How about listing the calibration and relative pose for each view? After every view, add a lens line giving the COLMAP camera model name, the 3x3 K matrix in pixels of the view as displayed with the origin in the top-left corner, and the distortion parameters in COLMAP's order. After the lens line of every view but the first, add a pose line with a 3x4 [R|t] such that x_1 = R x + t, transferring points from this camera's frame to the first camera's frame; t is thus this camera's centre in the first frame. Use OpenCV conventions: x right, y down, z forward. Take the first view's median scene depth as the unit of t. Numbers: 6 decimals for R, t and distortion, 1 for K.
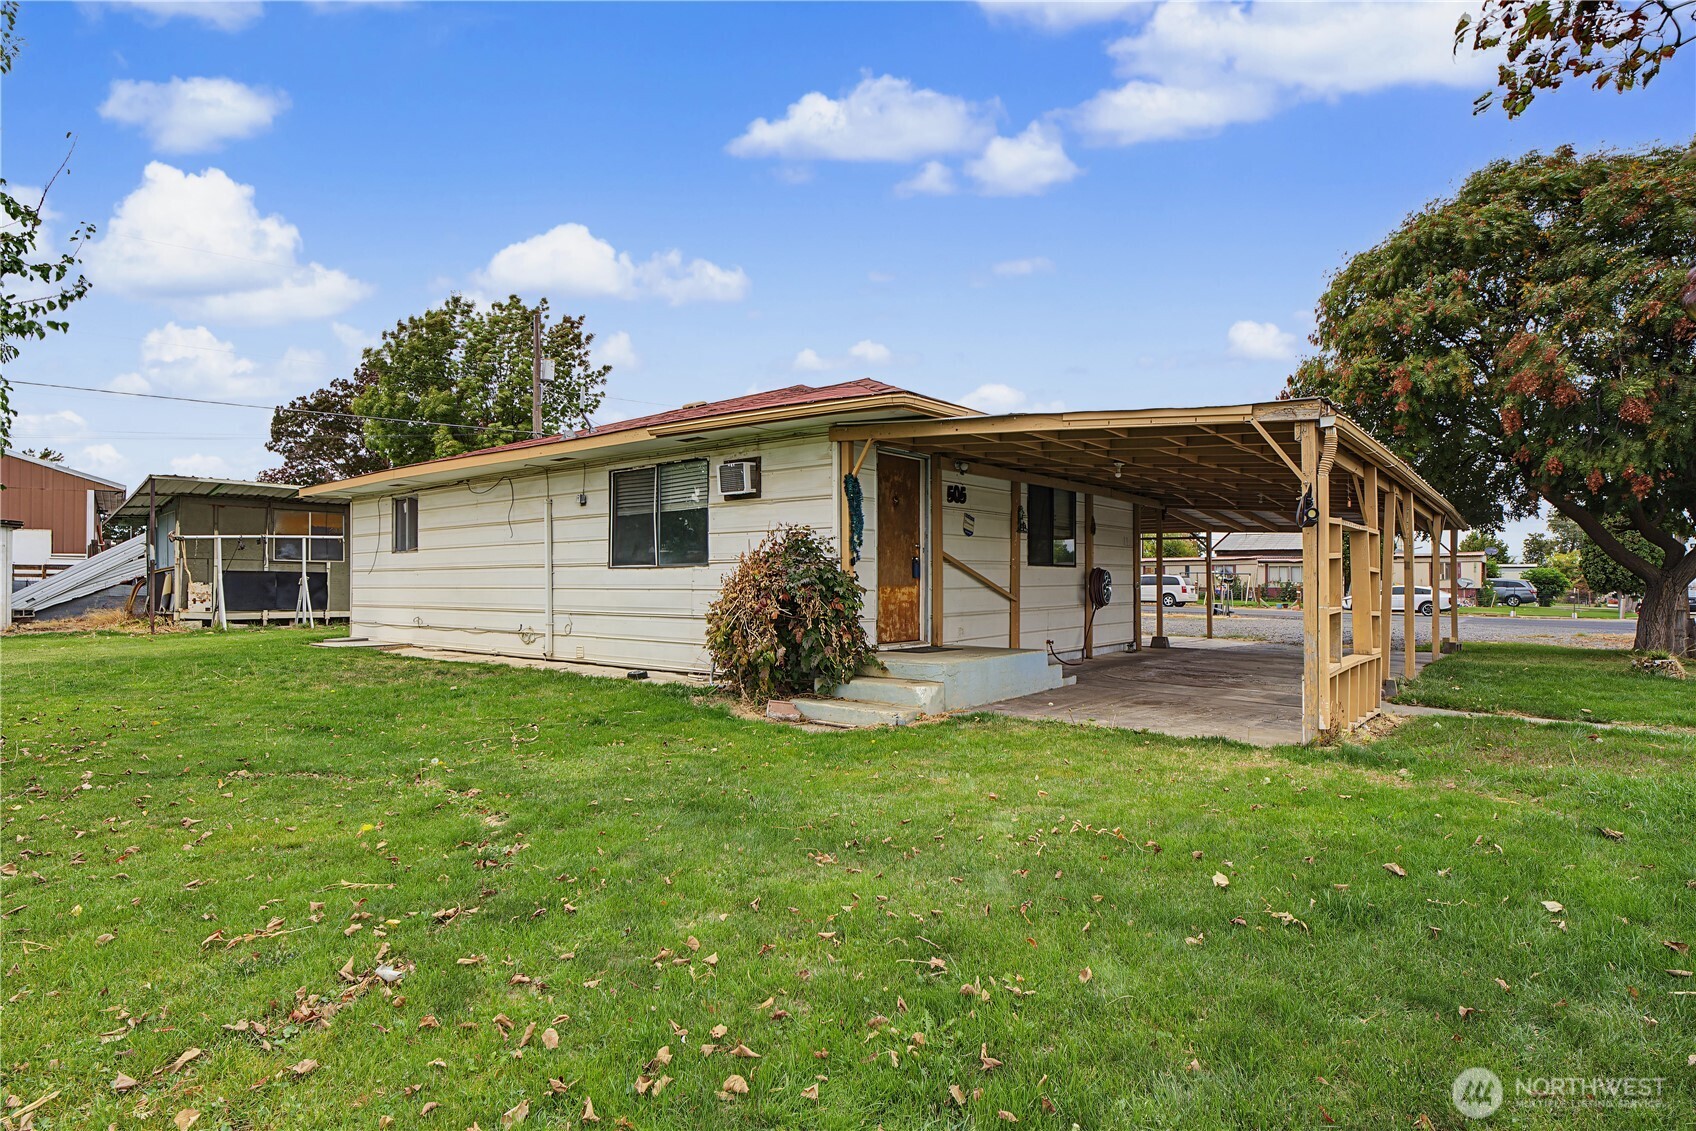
lens RADIAL K [[889.7, 0, 842.6], [0, 889.7, 556.8], [0, 0, 1]] dist [-0.000831, 0.000287]
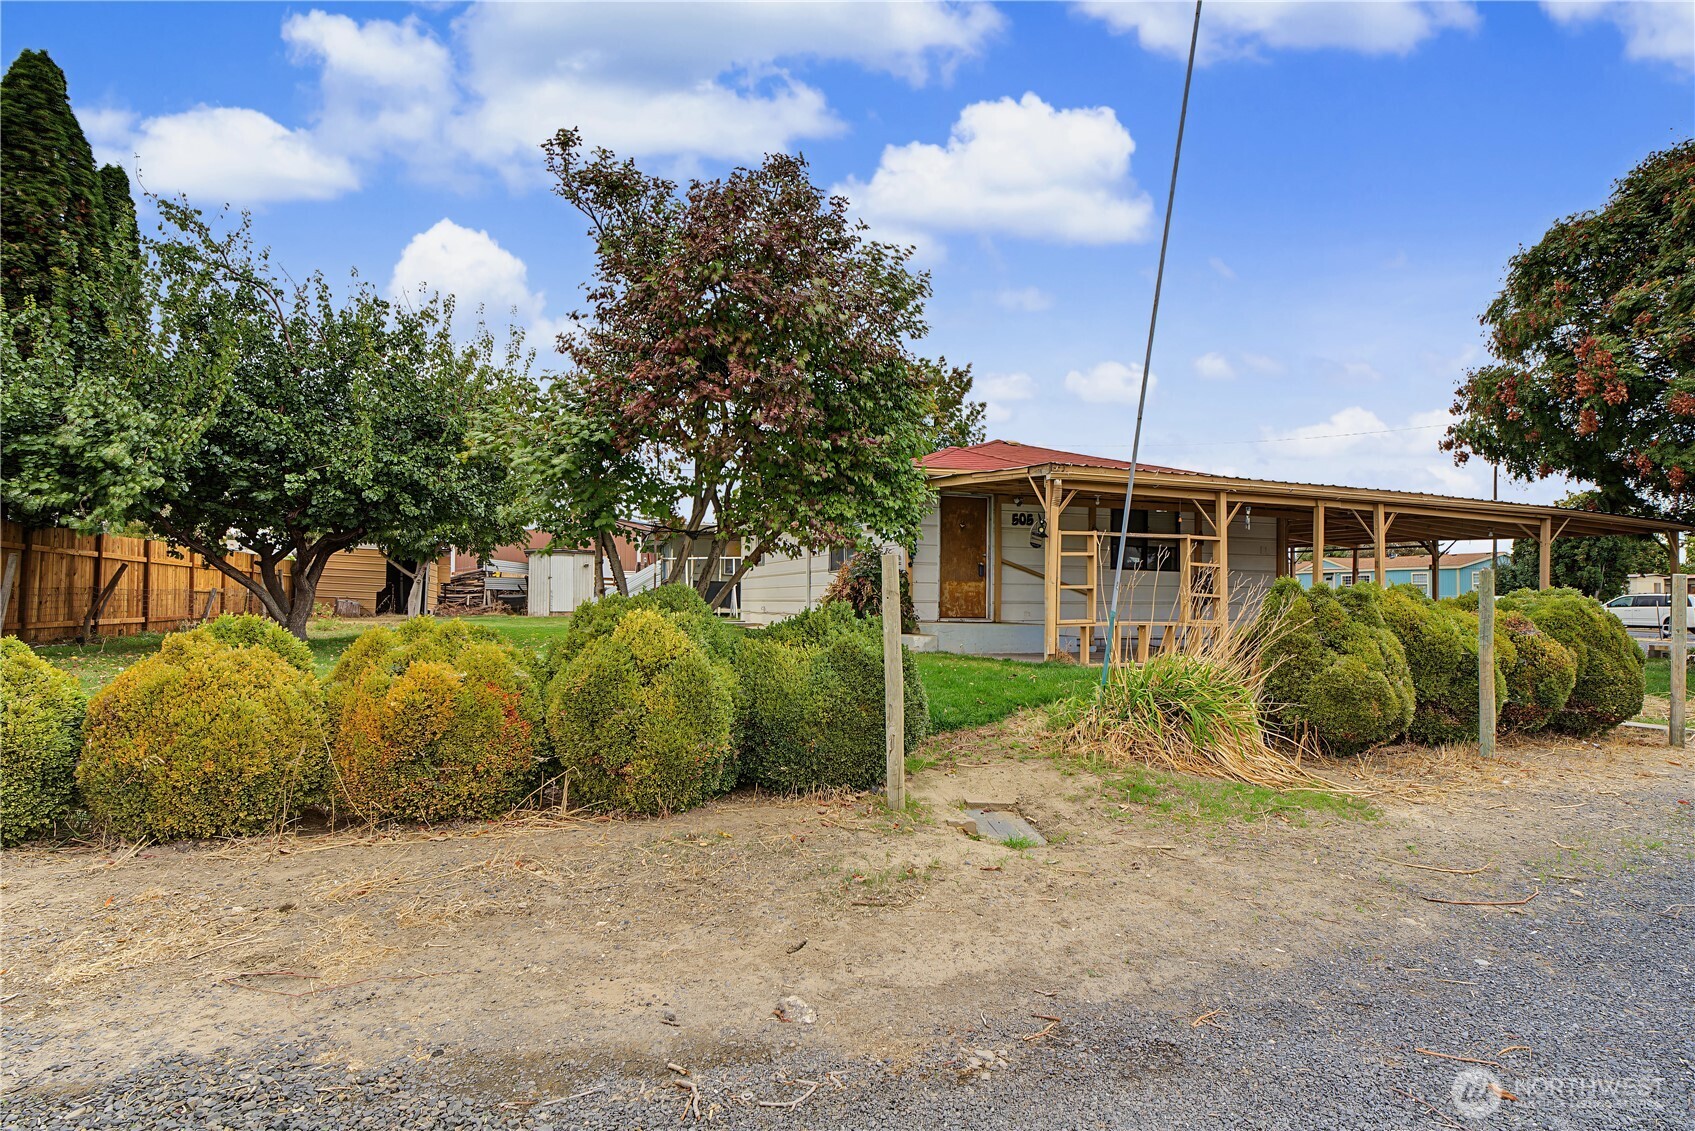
lens RADIAL K [[889.2, 0, 842.1], [0, 889.2, 556.8], [0, 0, 1]] dist [-0.000831, 0.000287]
pose [[0.863235, -0.014493, -0.504594, 0.457963], [0.002256, 0.999689, -0.024854, 0.019777], [0.504797, 0.020317, 0.862999, -0.300738]]
